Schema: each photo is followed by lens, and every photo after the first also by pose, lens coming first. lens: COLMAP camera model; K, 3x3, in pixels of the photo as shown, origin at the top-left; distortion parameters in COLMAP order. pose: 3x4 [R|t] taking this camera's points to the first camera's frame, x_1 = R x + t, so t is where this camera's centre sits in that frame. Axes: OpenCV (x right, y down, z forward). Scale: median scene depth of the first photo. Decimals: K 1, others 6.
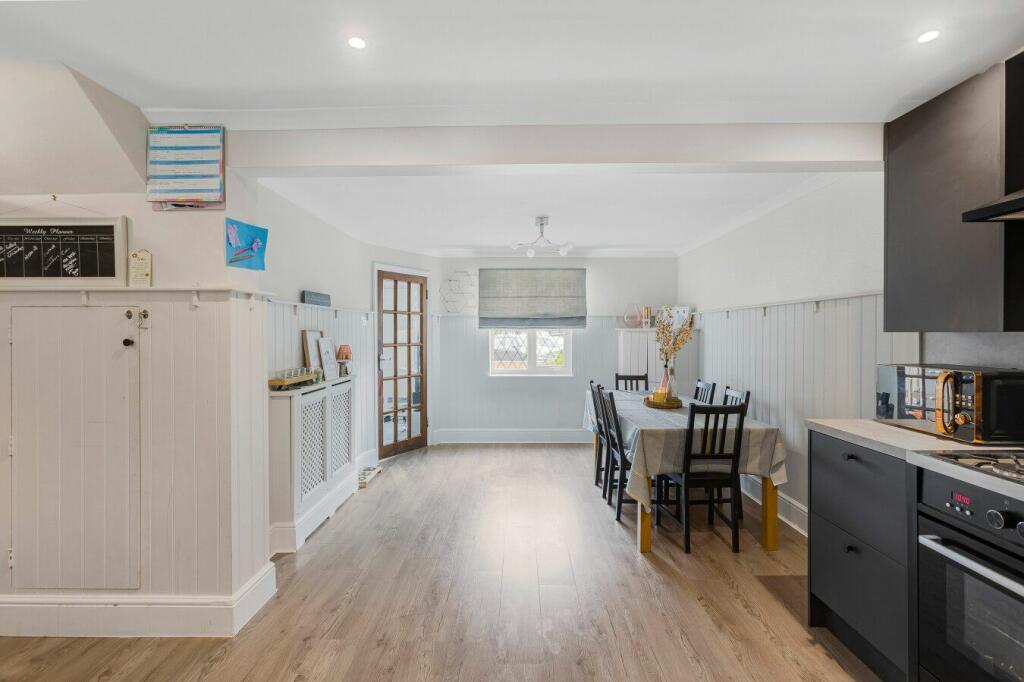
lens RADIAL K [[532.4, 0, 511.9], [0, 532.4, 328.7], [0, 0, 1]] dist [-0.057249, 0.000517]
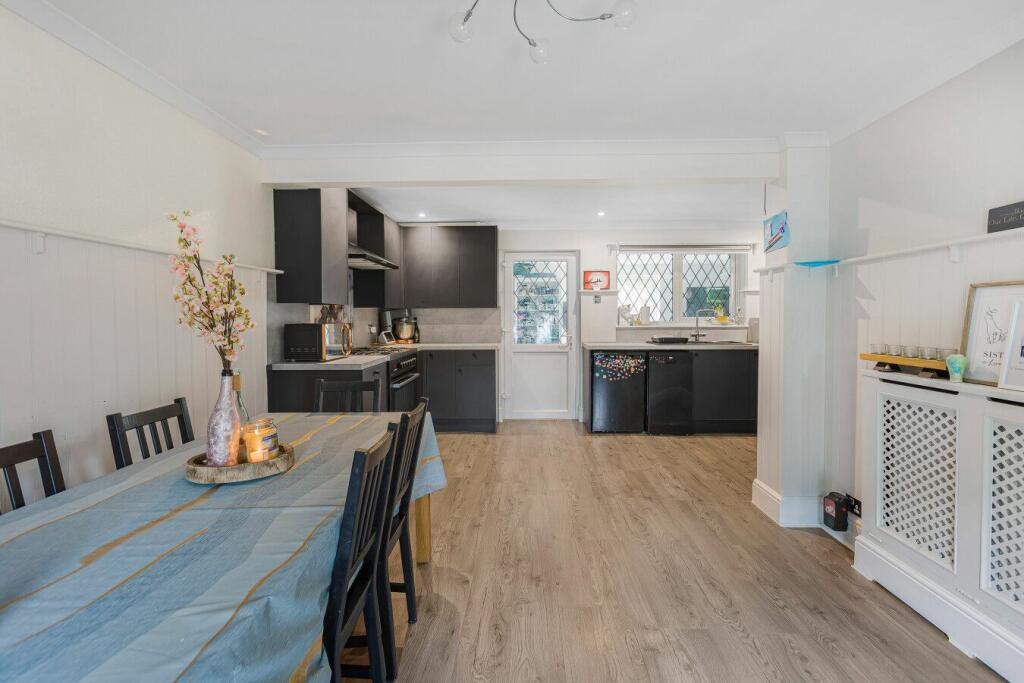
lens RADIAL K [[532.4, 0, 511.9], [0, 532.4, 329.2], [0, 0, 1]] dist [-0.057249, 0.000517]
pose [[-0.999588, -0.001699, 0.028655, 0.105459], [-0.001704, 0.999999, -0.000125, 0.085307], [-0.028655, -0.000174, -0.999589, 2.314501]]
